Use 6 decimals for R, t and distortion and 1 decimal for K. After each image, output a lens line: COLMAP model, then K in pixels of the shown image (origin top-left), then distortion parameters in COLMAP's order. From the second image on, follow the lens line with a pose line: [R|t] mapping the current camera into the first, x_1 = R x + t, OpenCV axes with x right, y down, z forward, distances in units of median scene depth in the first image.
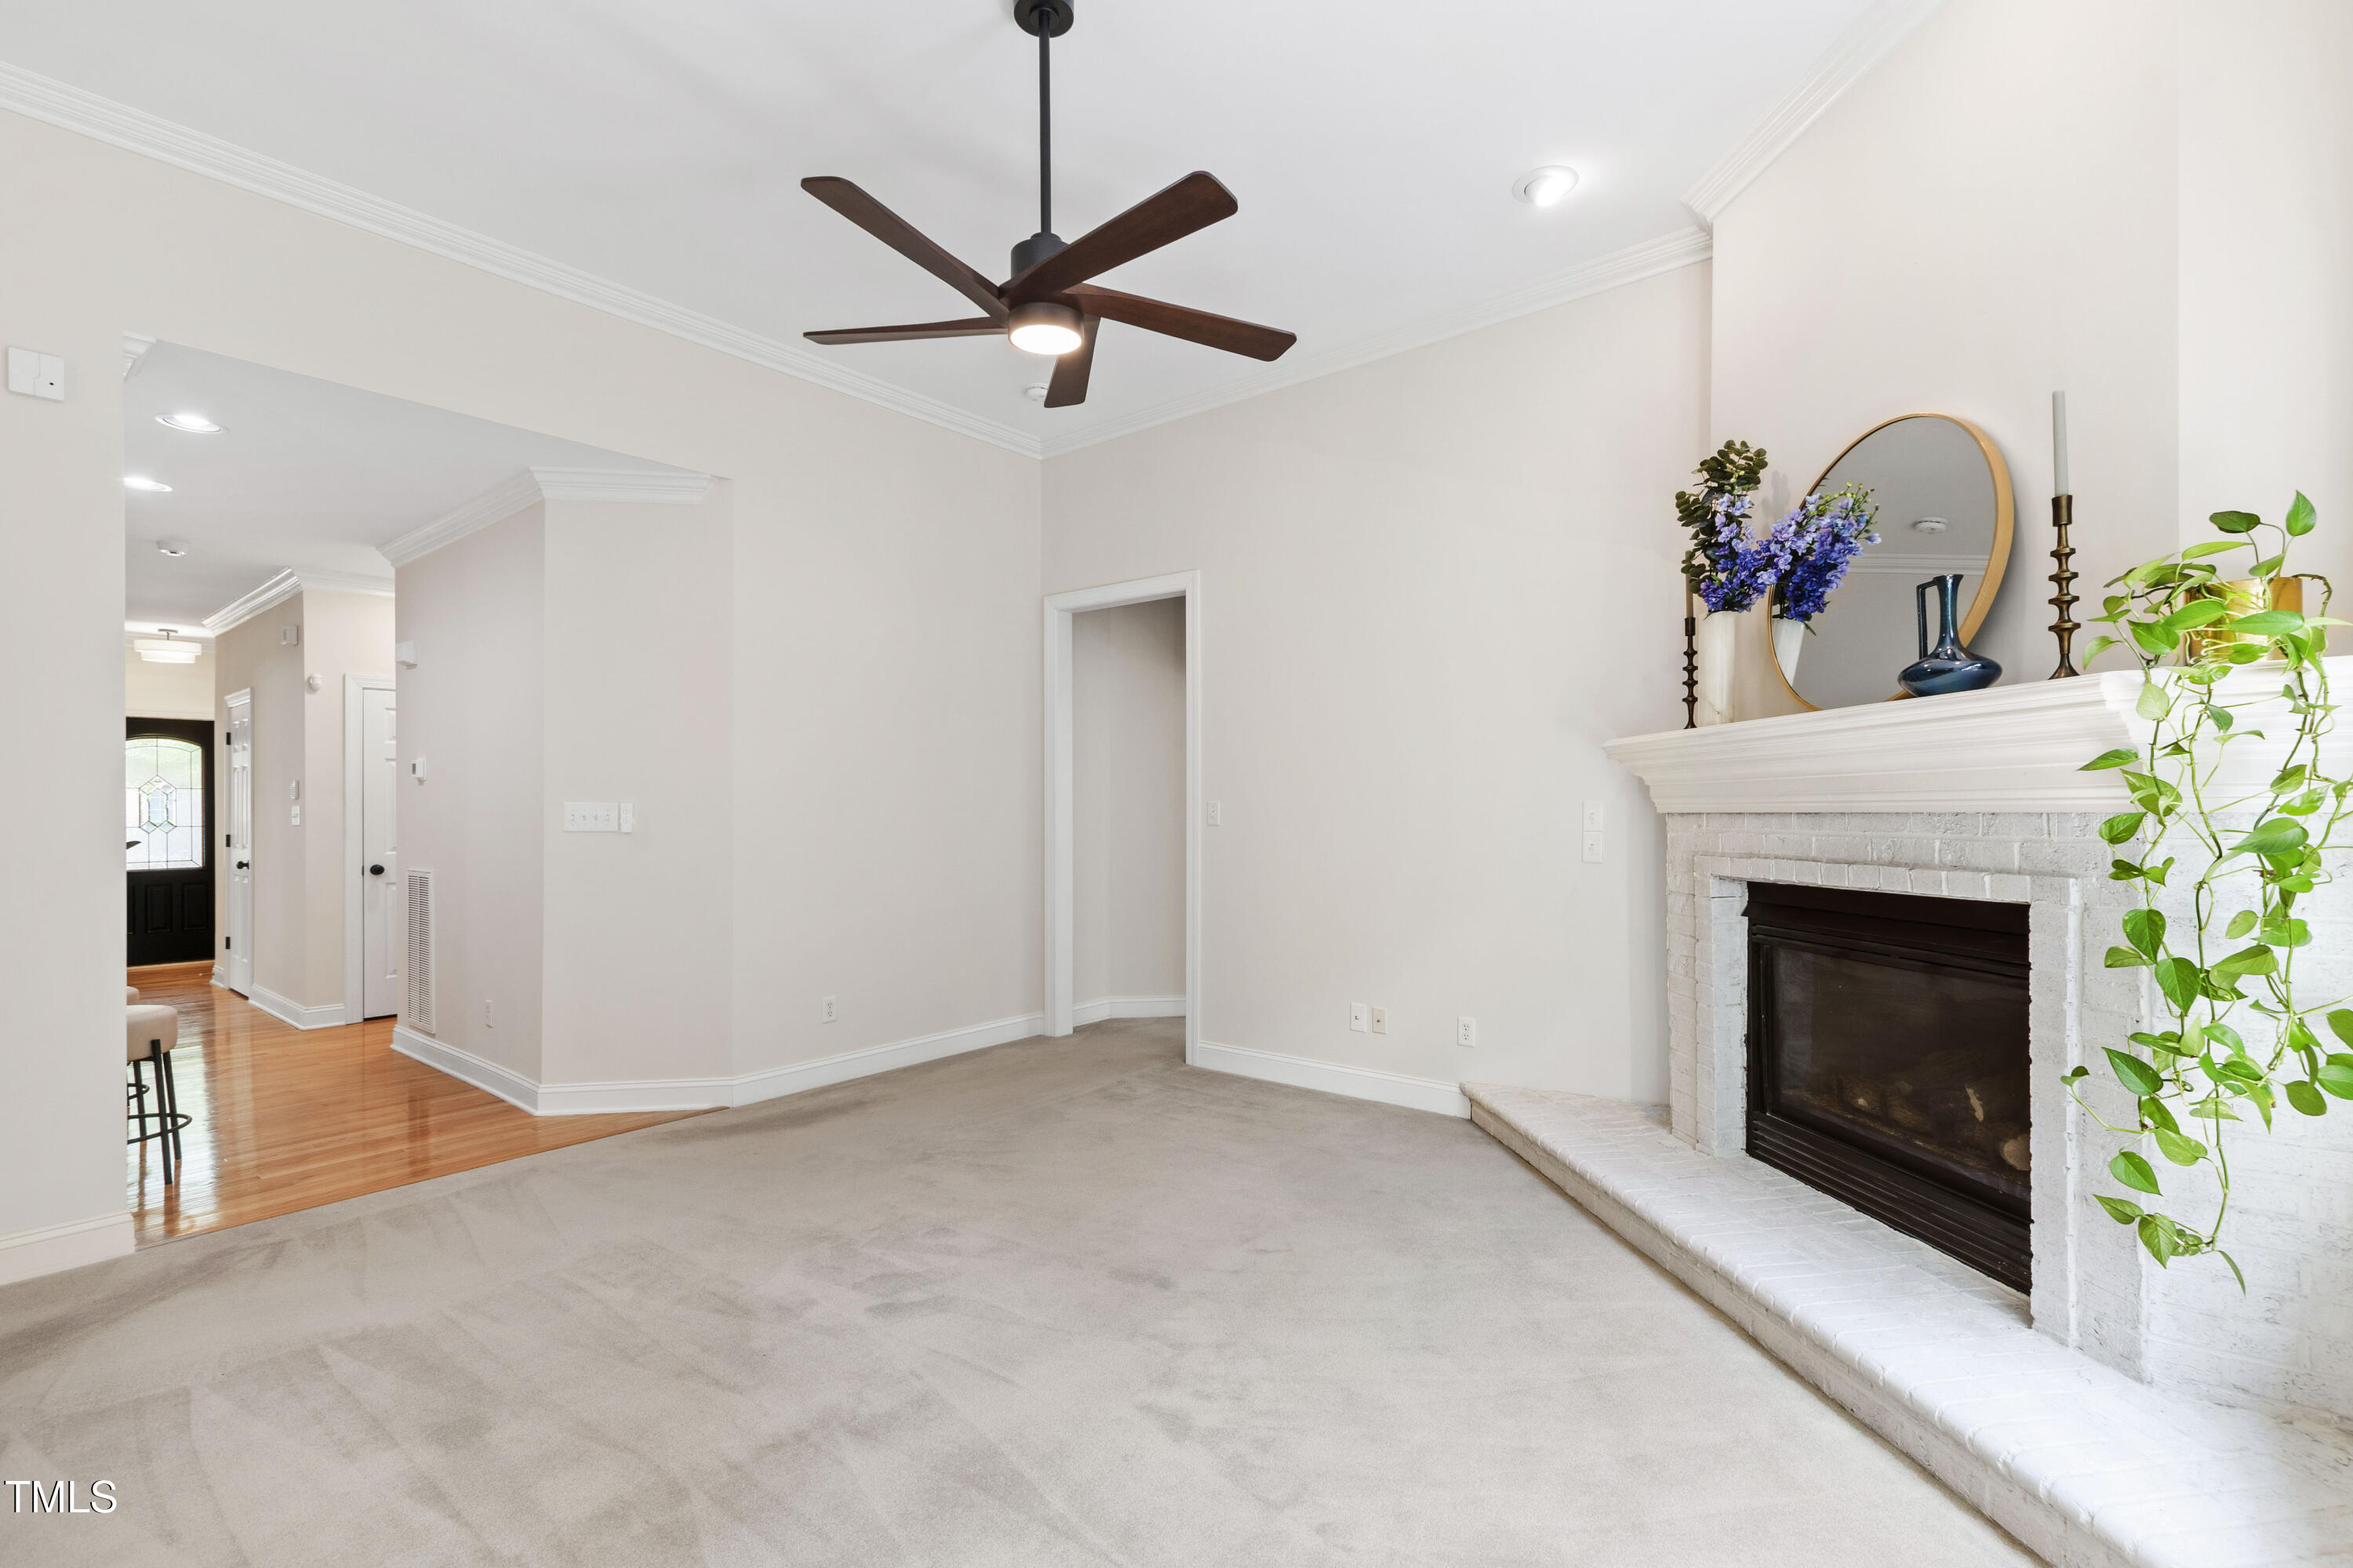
lens RADIAL K [[1029.2, 0, 1183.9], [0, 1029.2, 807.4], [0, 0, 1]] dist [0.000707, 0.000064]
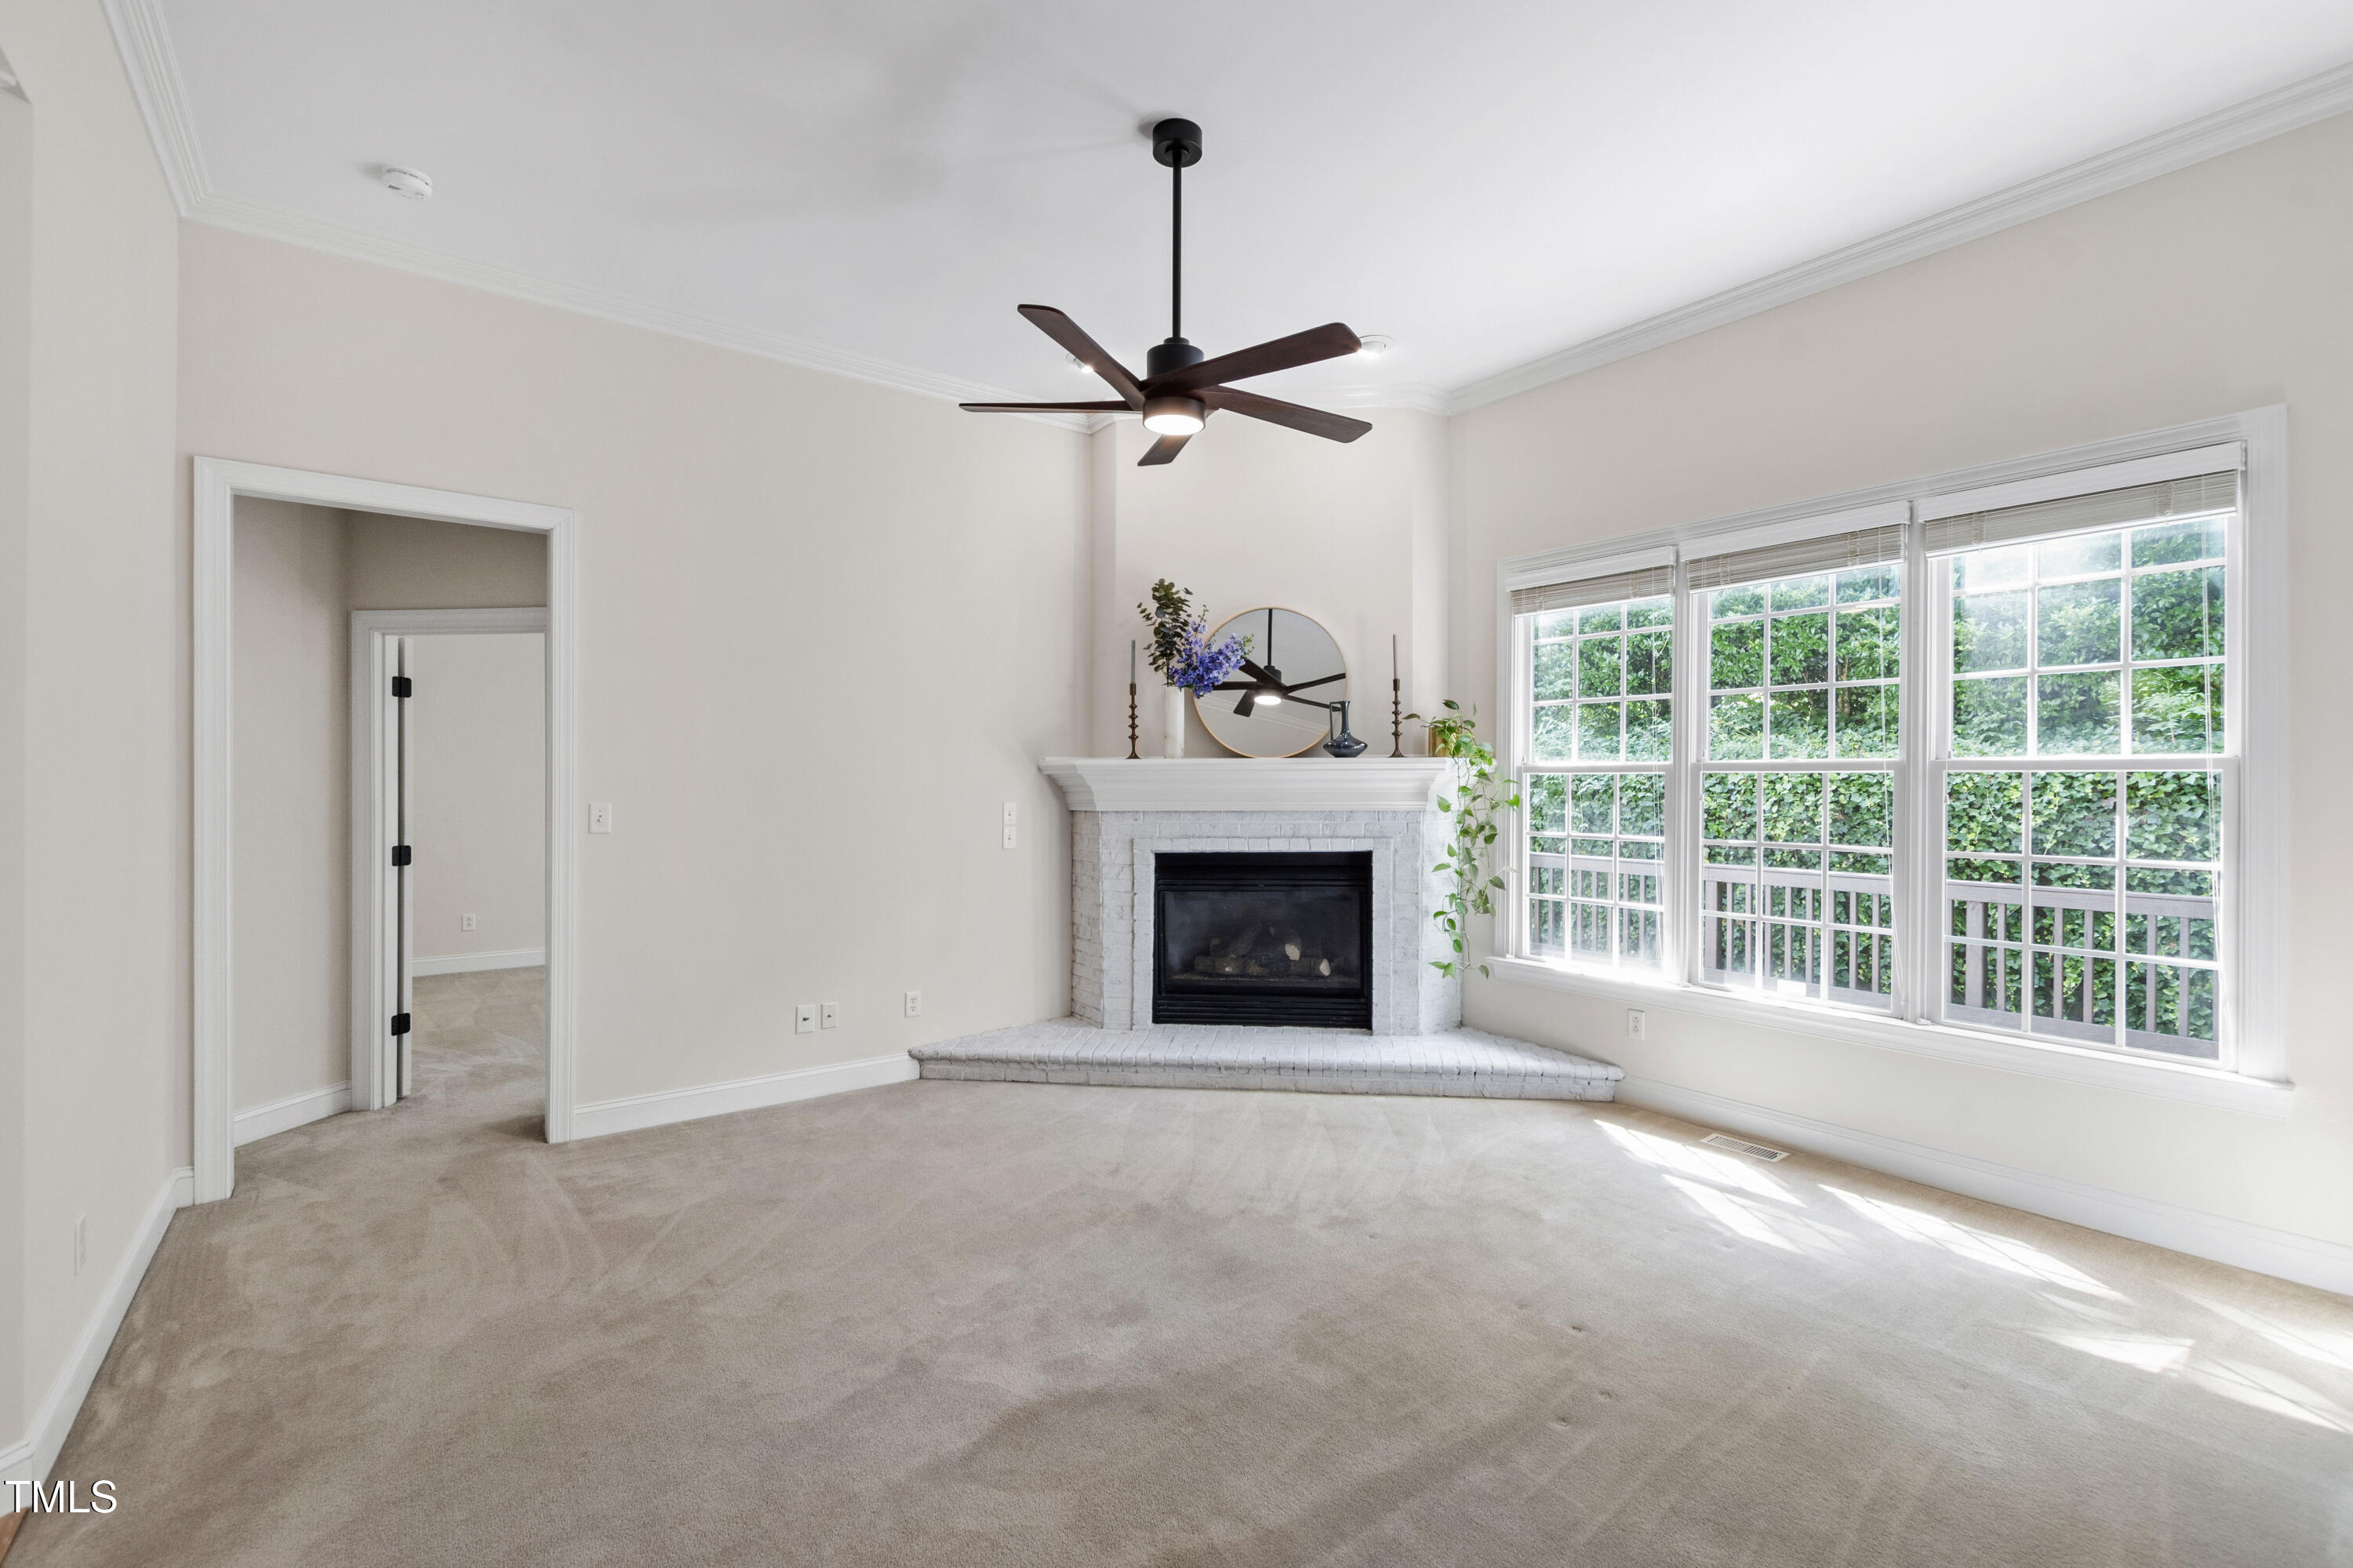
lens RADIAL K [[1076.6, 0, 1176.5], [0, 1076.6, 784.0], [0, 0, 1]] dist [0.000222, -0.000016]
pose [[0.250191, -0.000566, 0.968196, -1.083525], [-0.001964, 0.999997, 0.001093, -0.038159], [-0.968194, -0.002175, 0.250190, 0.556918]]
